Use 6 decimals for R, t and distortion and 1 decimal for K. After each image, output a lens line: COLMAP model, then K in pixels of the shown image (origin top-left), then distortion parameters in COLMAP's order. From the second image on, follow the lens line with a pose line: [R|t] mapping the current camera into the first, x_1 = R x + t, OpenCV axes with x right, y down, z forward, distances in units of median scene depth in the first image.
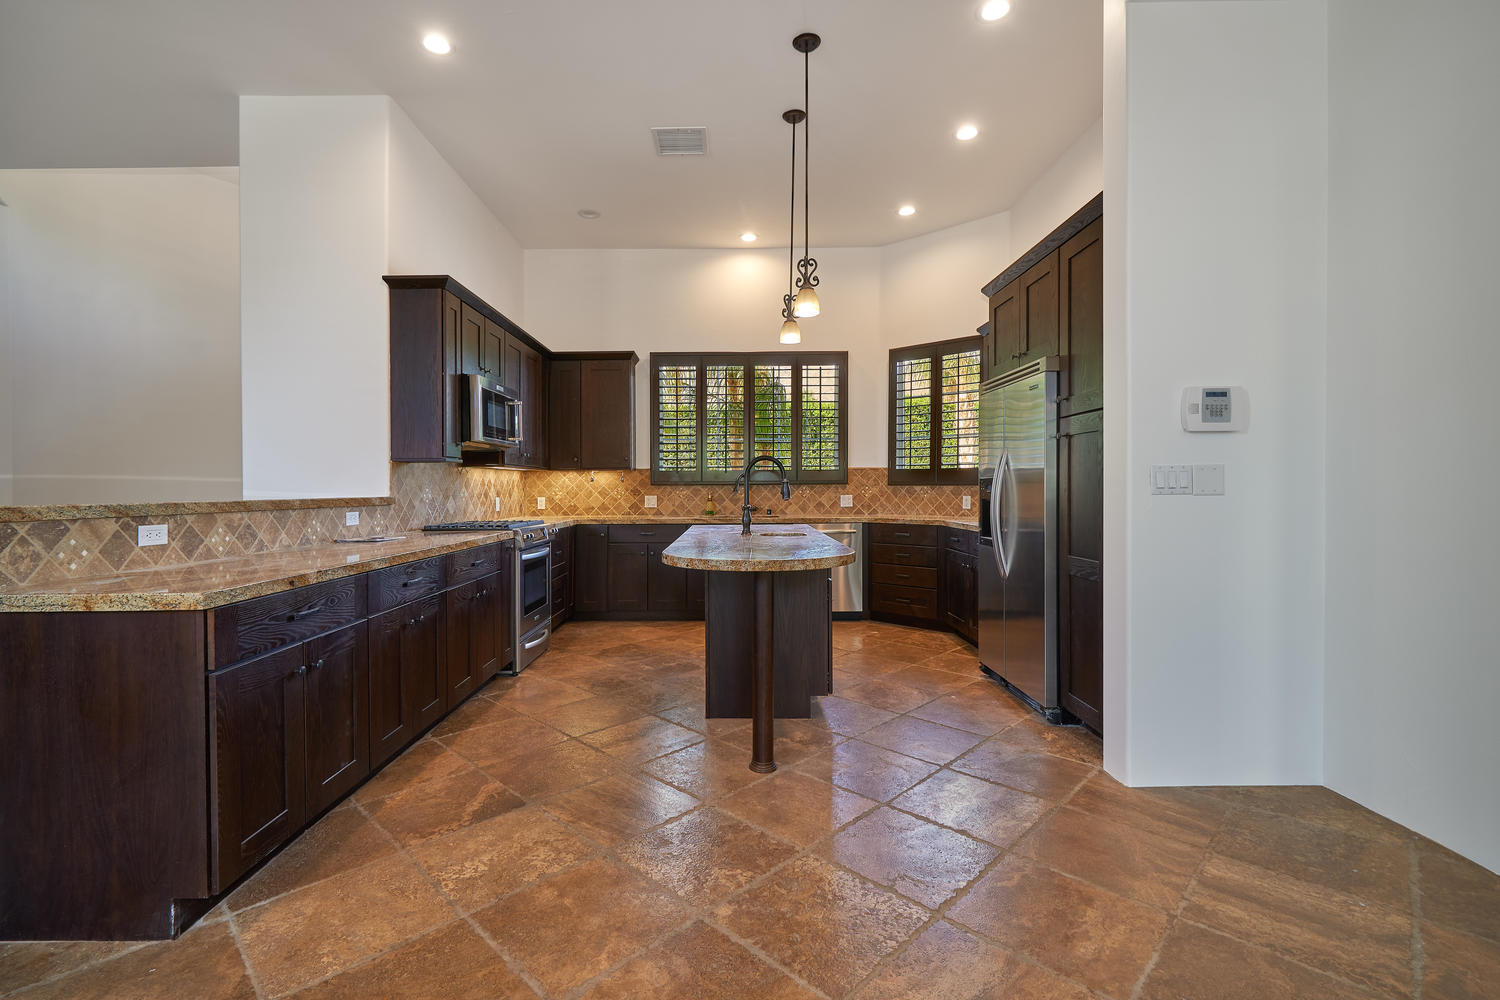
lens RADIAL K [[679.4, 0, 750.0], [0, 679.4, 500.0], [0, 0, 1]] dist [-0.002494, -0.001245]
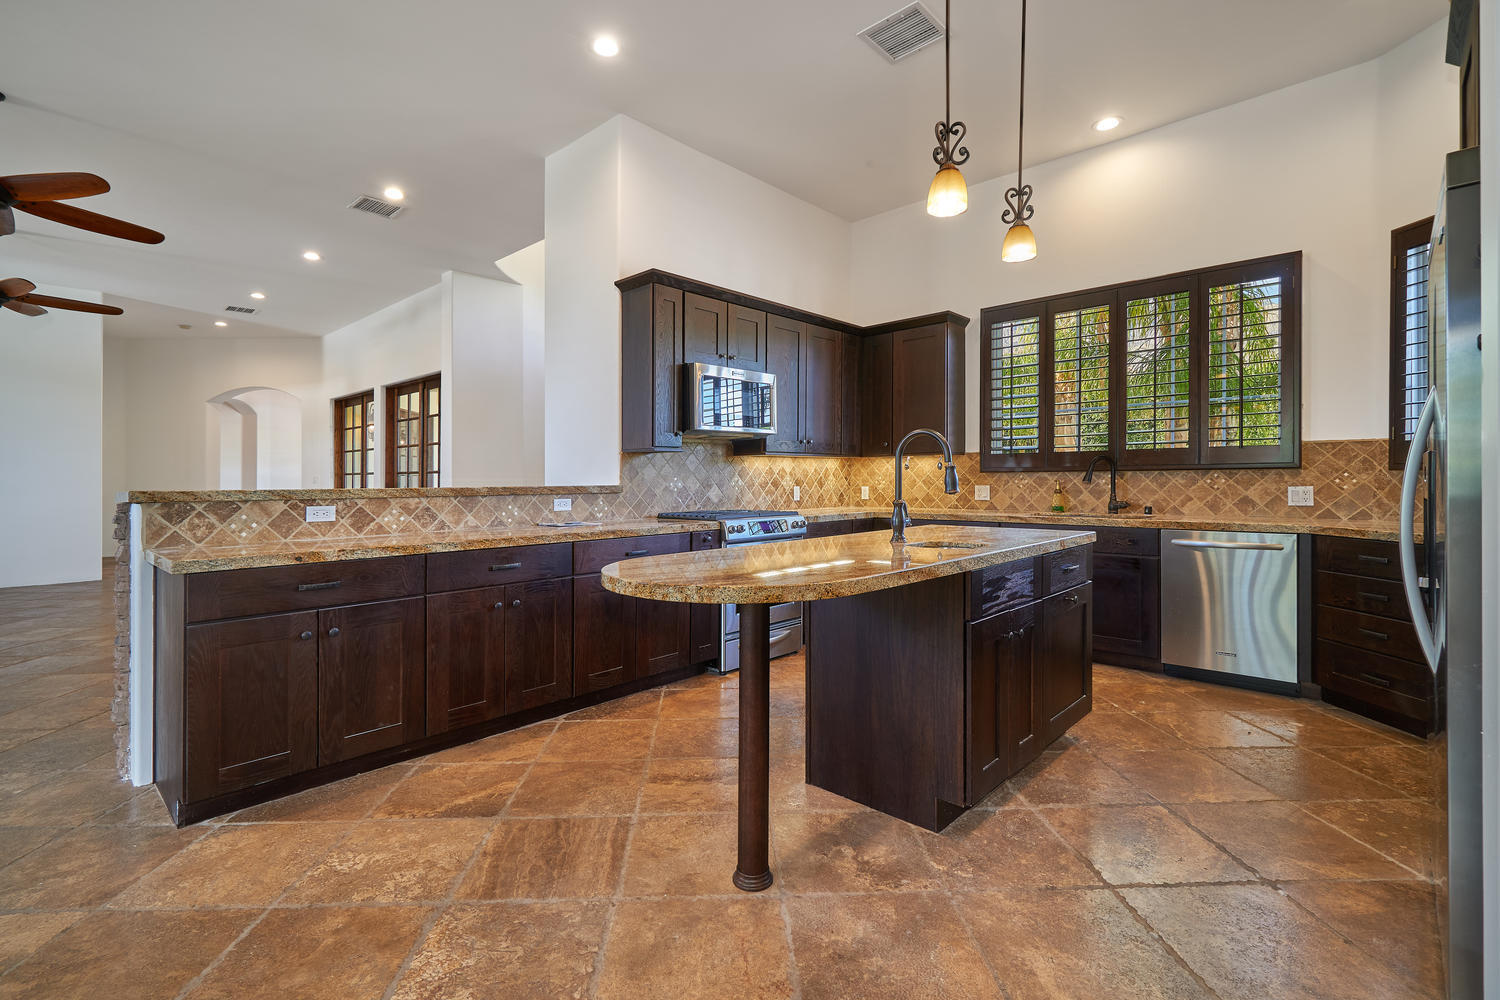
lens RADIAL K [[685.4, 0, 760.7], [0, 685.4, 481.1], [0, 0, 1]] dist [-0.000321, -0.000186]
pose [[0.714547, 0.001756, -0.699585, 0.393998], [-0.009003, 0.999937, -0.006687, -0.006299], [0.699530, 0.011077, 0.714518, 0.384717]]
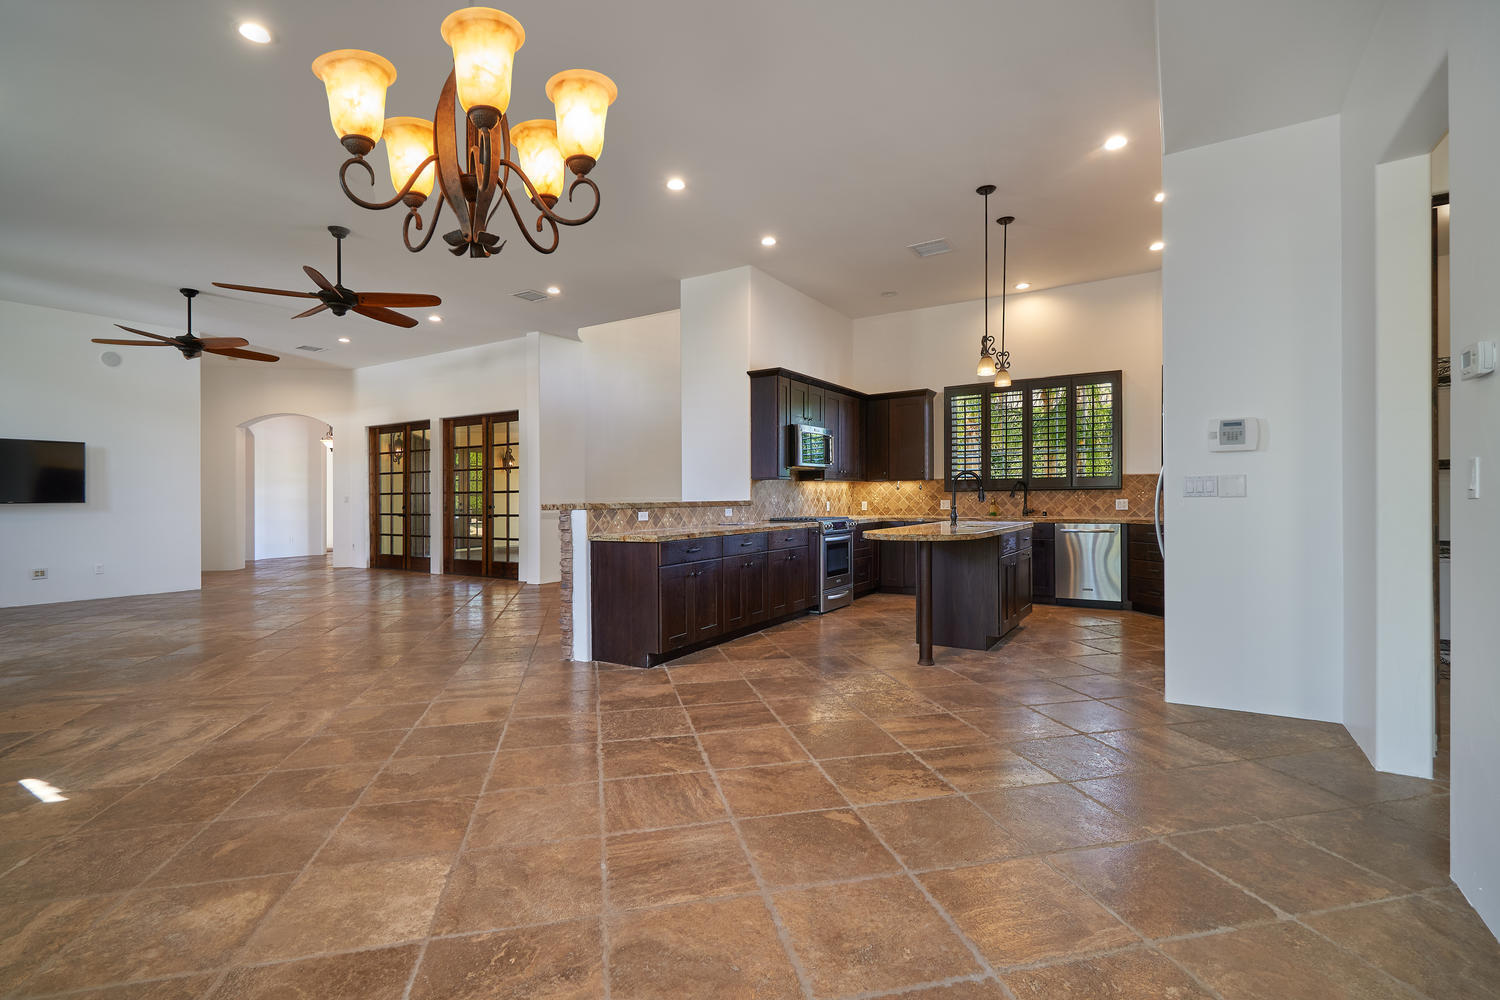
lens RADIAL K [[735.6, 0, 784.2], [0, 735.6, 501.2], [0, 0, 1]] dist [0.000102, -0.000069]
pose [[0.860817, -0.001533, -0.508912, 0.485899], [-0.002402, 0.999972, -0.007074, 0.010179], [0.508909, 0.007312, 0.860789, -0.549313]]
